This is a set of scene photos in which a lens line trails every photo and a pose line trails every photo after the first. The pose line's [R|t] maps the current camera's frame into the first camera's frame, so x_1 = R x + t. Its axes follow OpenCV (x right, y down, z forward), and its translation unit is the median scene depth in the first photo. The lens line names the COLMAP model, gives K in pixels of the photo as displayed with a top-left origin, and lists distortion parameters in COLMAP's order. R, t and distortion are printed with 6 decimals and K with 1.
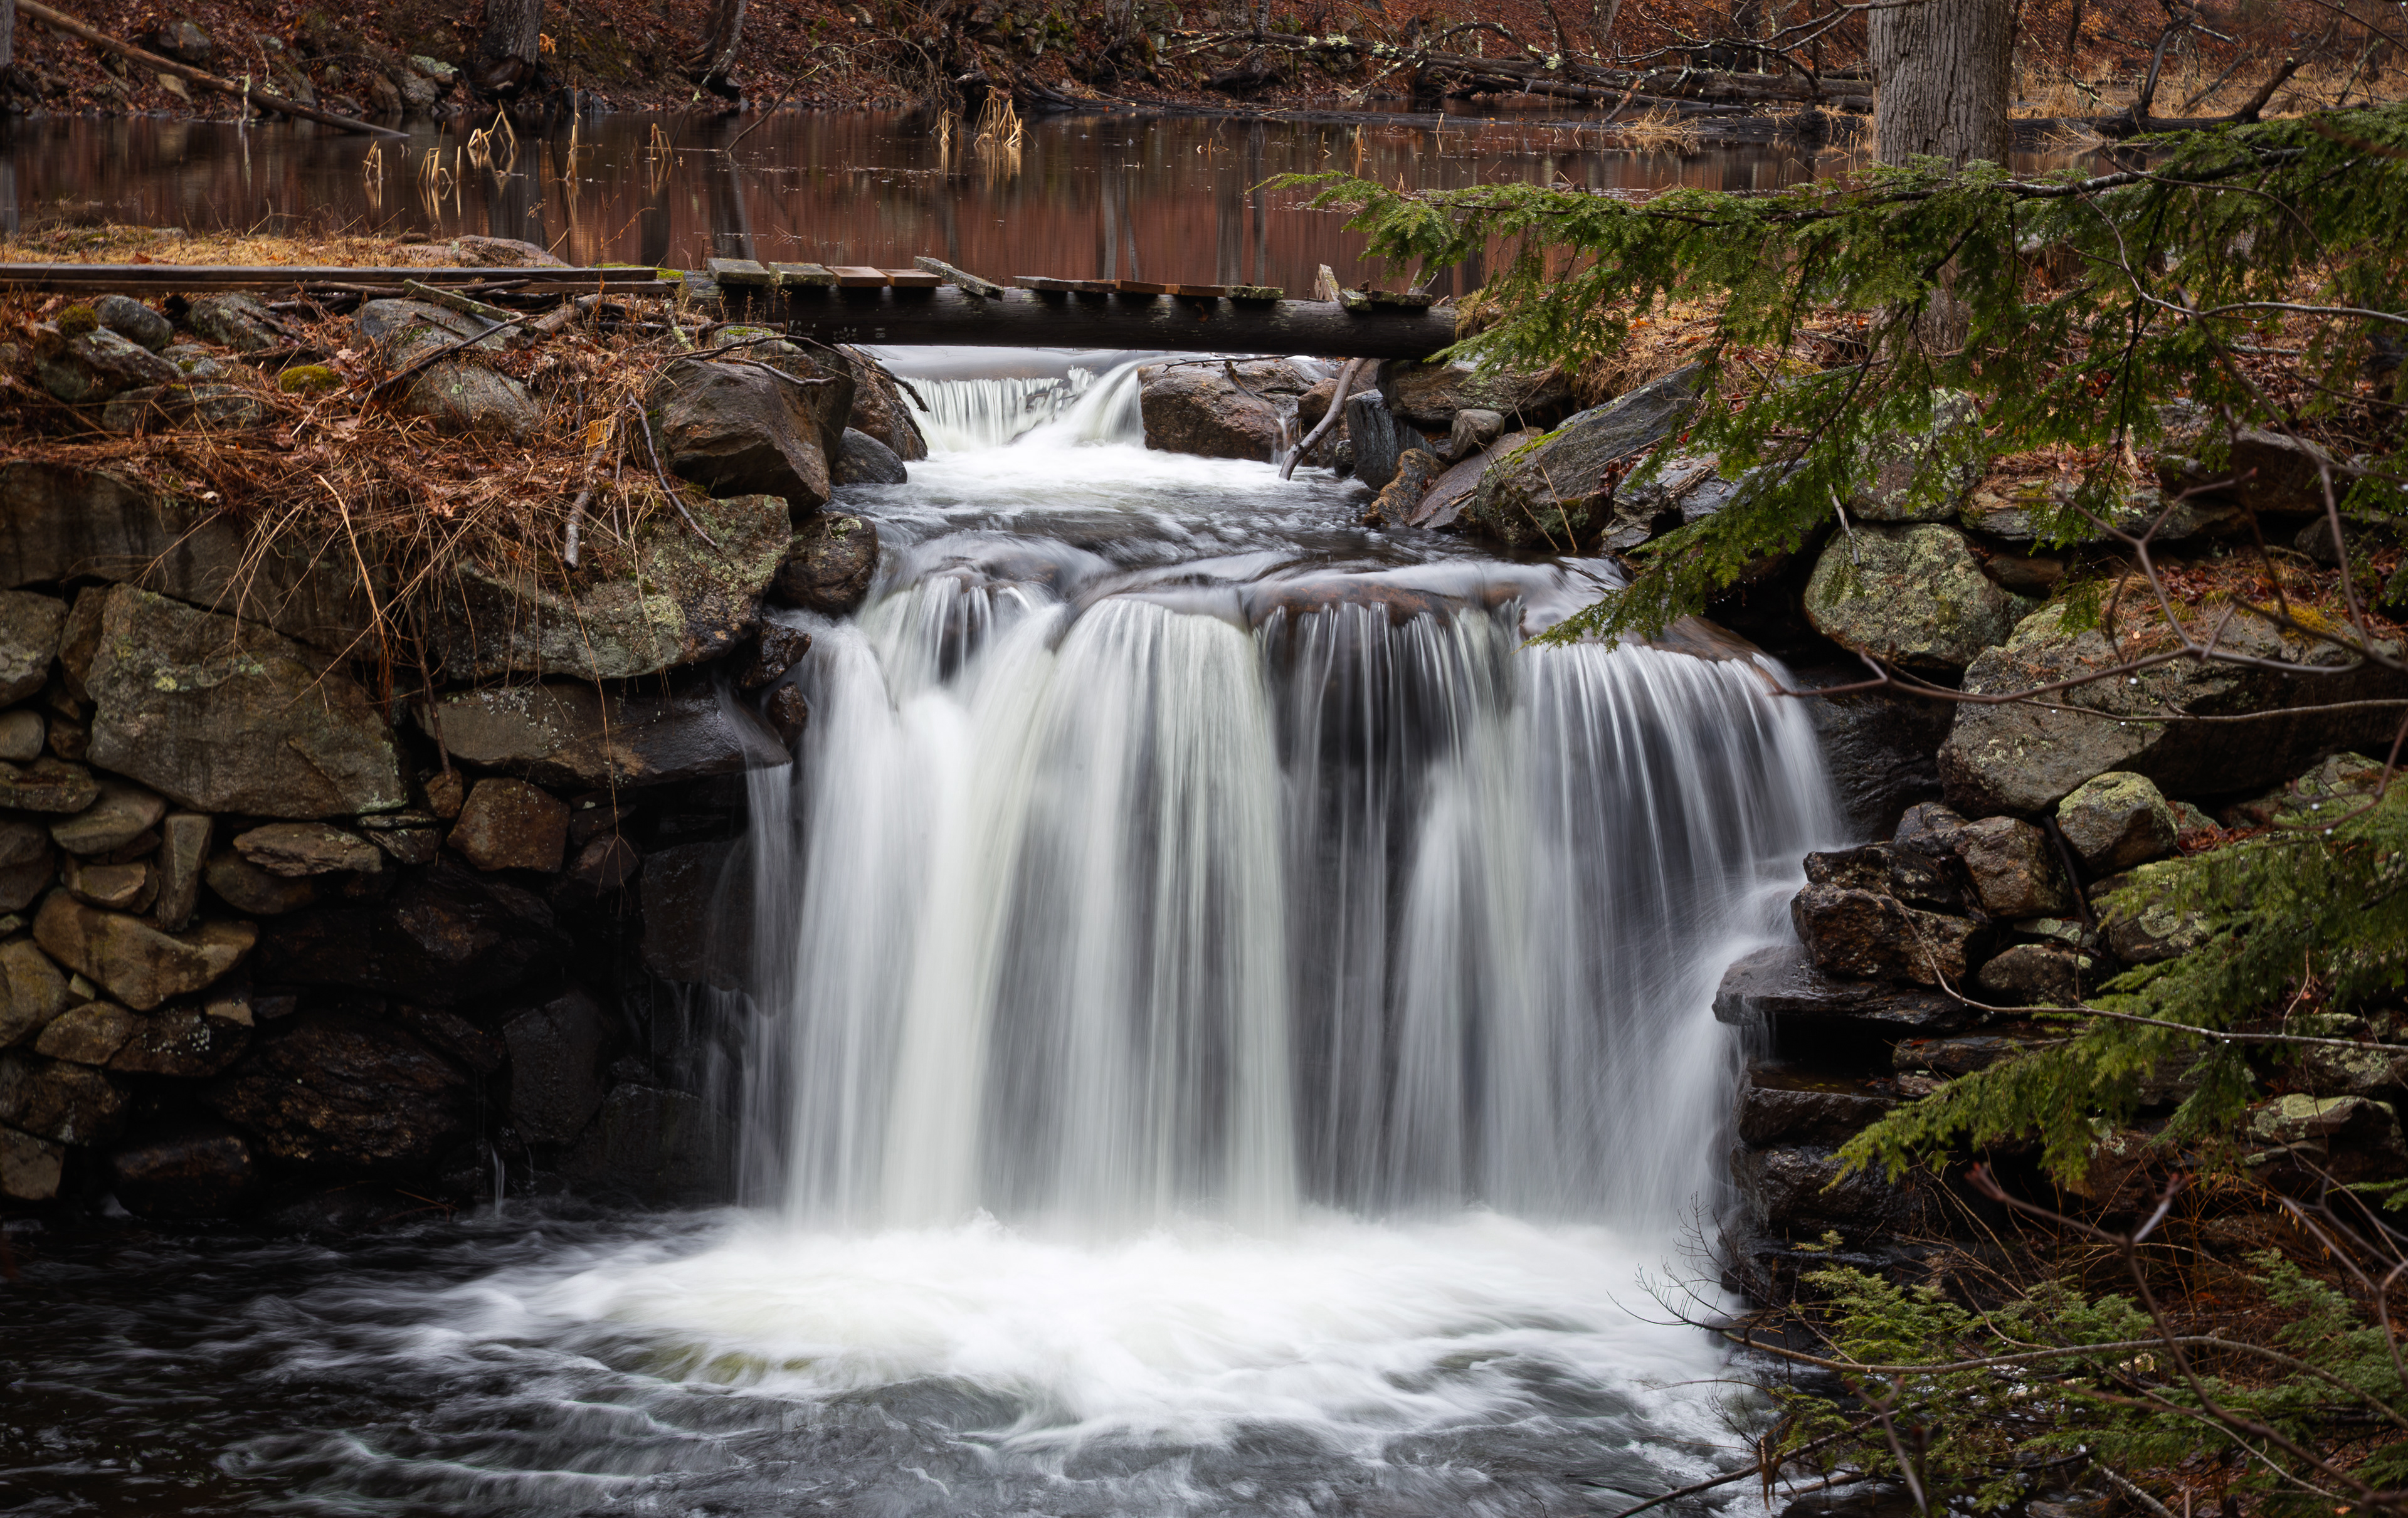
lens RADIAL K [[4827.2, 0, 1270.6], [0, 4827.2, 841.6], [0, 0, 1]] dist [0.319075, -0.205284]
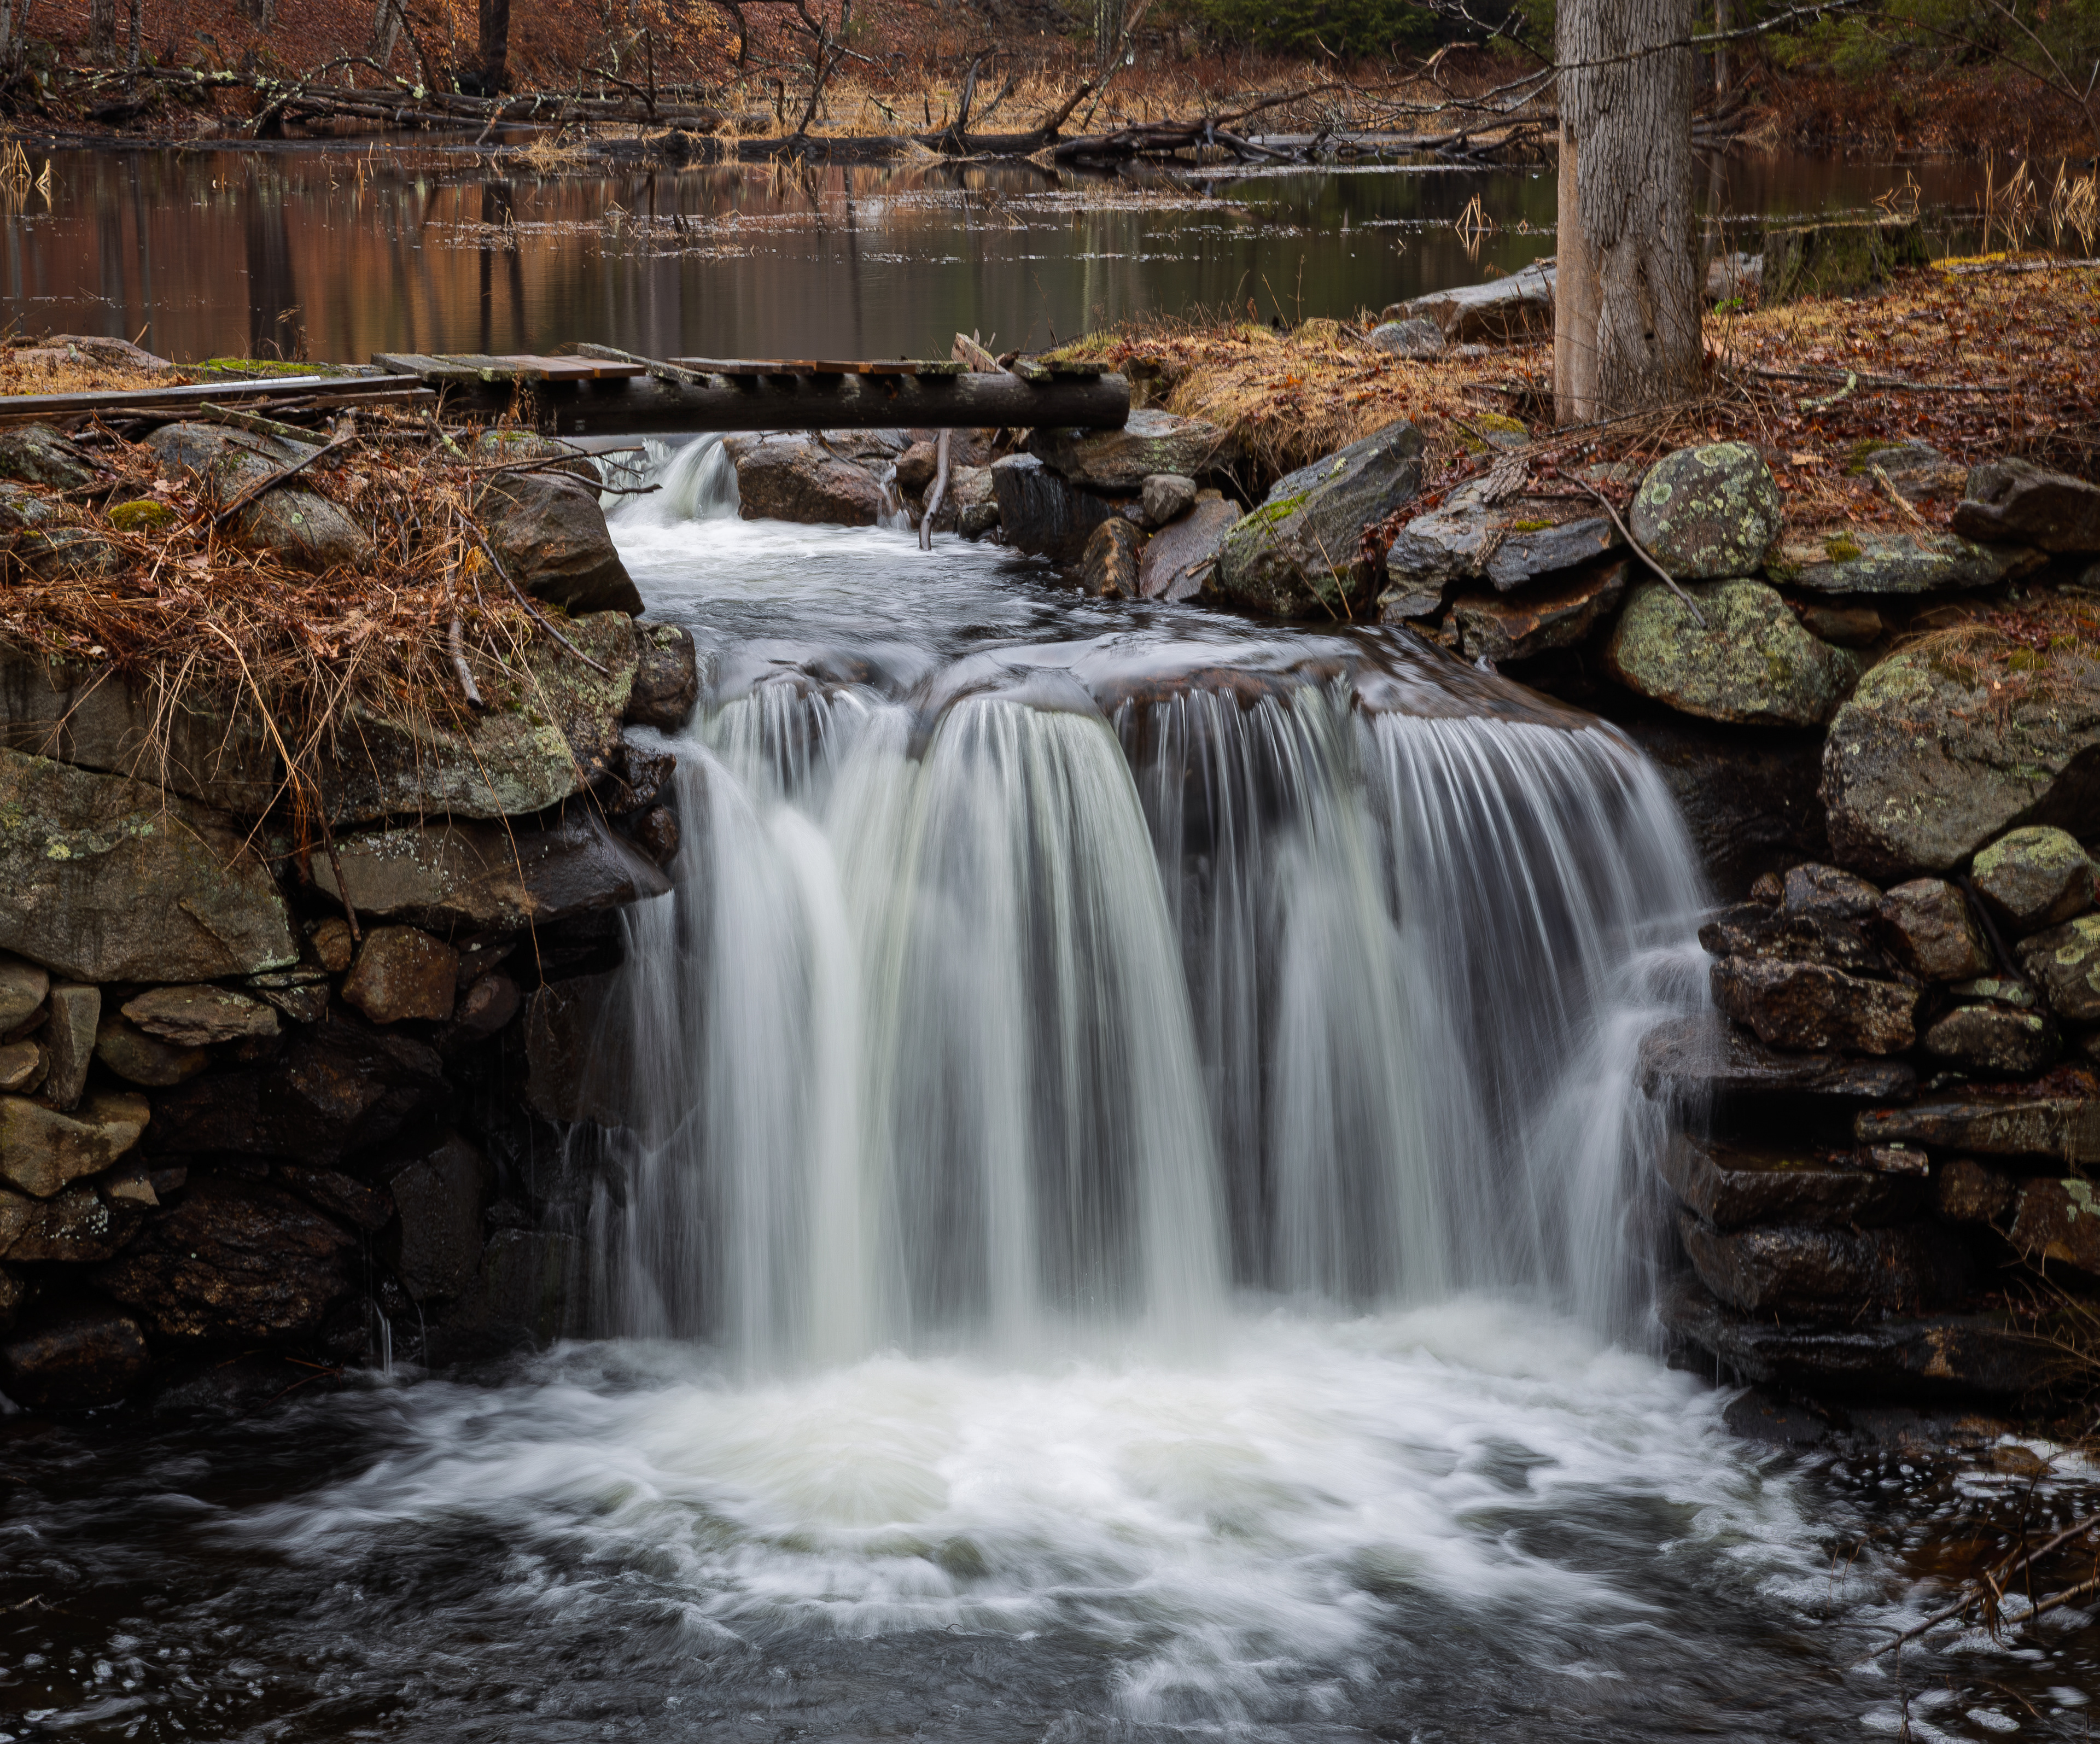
lens RADIAL K [[4206.2, 0, 812.4], [0, 4206.2, 895.6], [0, 0, 1]] dist [0.178641, 0.245809]
pose [[0.985391, -0.059166, 0.159699, -0.202210], [0.054317, 0.997925, 0.034564, -0.041853], [-0.161413, -0.025385, 0.986560, 0.165444]]
